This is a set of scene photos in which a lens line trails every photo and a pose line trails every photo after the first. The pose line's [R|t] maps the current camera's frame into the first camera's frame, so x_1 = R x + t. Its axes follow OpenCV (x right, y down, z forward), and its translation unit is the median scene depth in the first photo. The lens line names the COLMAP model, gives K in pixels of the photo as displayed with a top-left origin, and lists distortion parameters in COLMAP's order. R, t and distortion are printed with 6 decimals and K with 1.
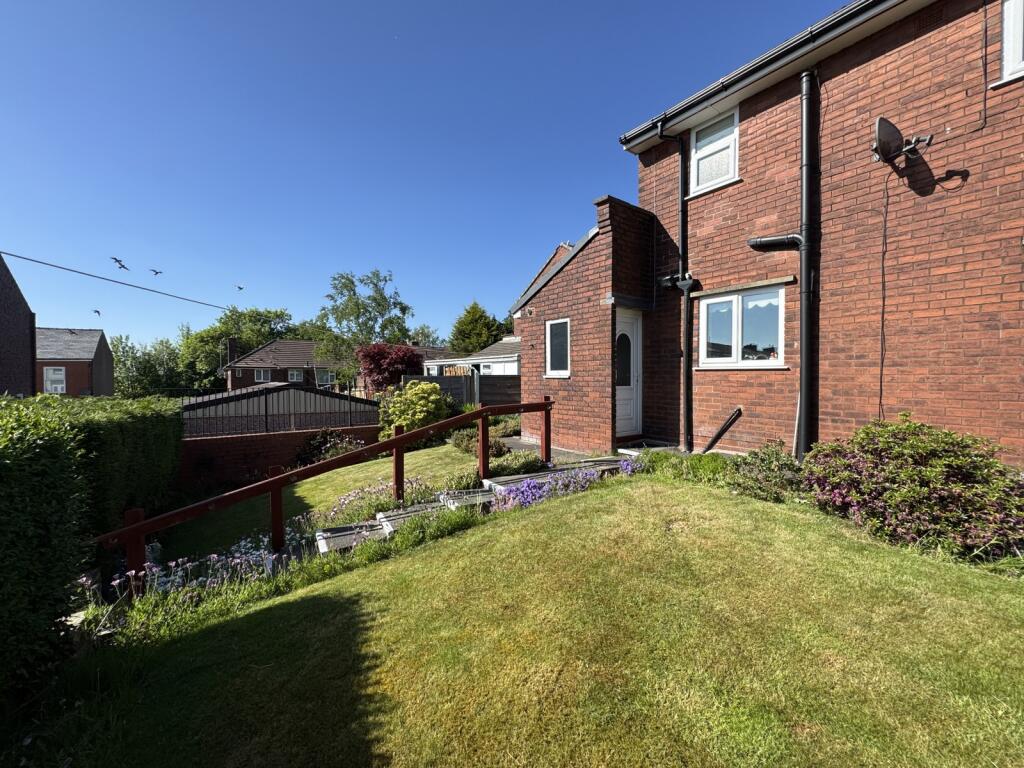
lens RADIAL K [[408.8, 0, 511.0], [0, 408.8, 382.2], [0, 0, 1]] dist [0.002360, 0.000120]
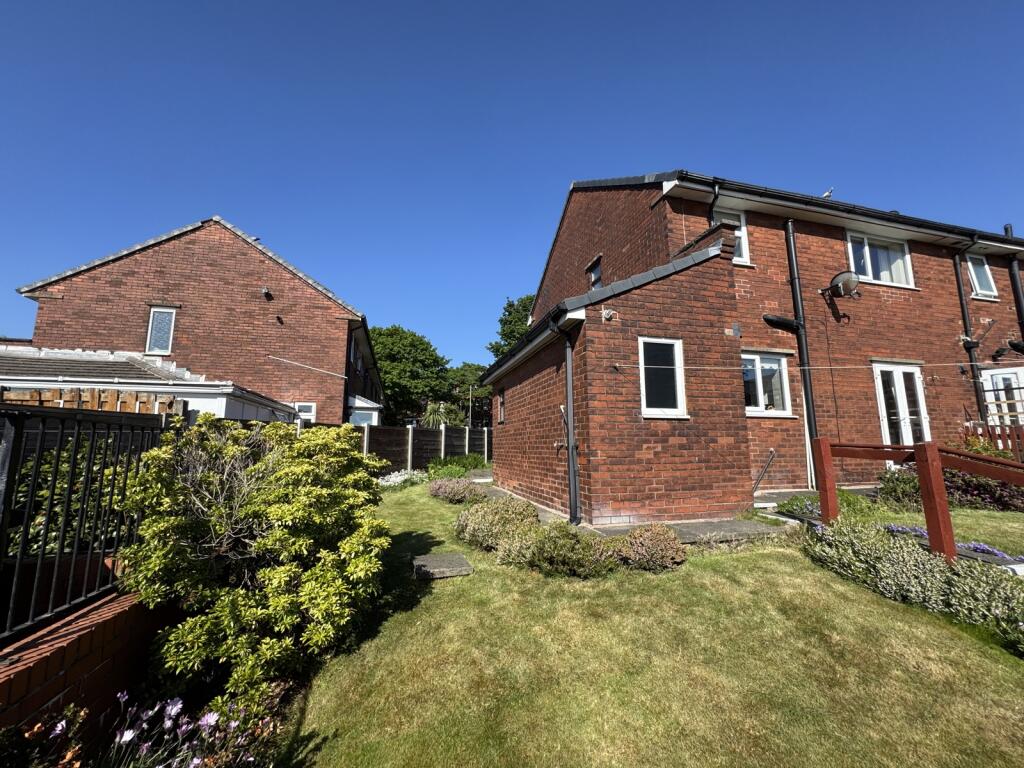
lens RADIAL K [[408.8, 0, 509.9], [0, 408.8, 382.1], [0, 0, 1]] dist [0.002360, 0.000120]
pose [[0.368164, 0.144715, 0.918430, -0.784689], [0.015606, 0.986712, -0.161730, 0.045671], [-0.929630, 0.073876, 0.361013, 1.210639]]
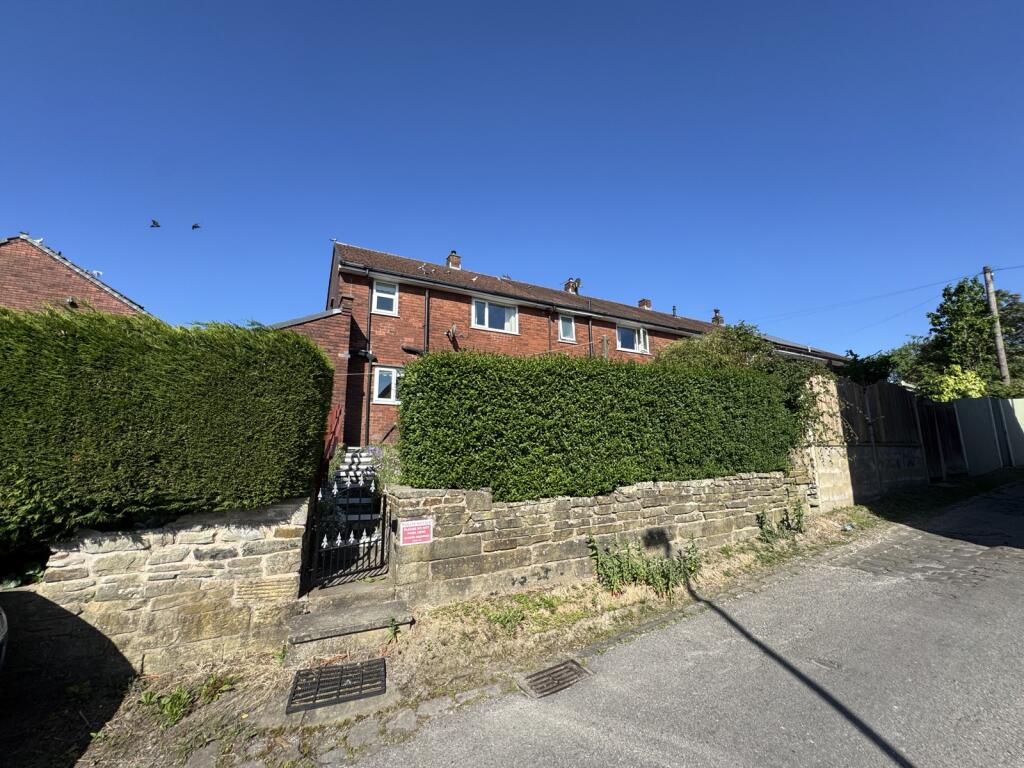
lens RADIAL K [[408.8, 0, 509.2], [0, 408.8, 384.0], [0, 0, 1]] dist [0.002360, 0.000120]
pose [[0.159332, 0.168274, 0.972778, -1.310876], [0.020001, 0.984614, -0.173597, 0.223824], [-0.987022, 0.047116, 0.153515, 0.111261]]
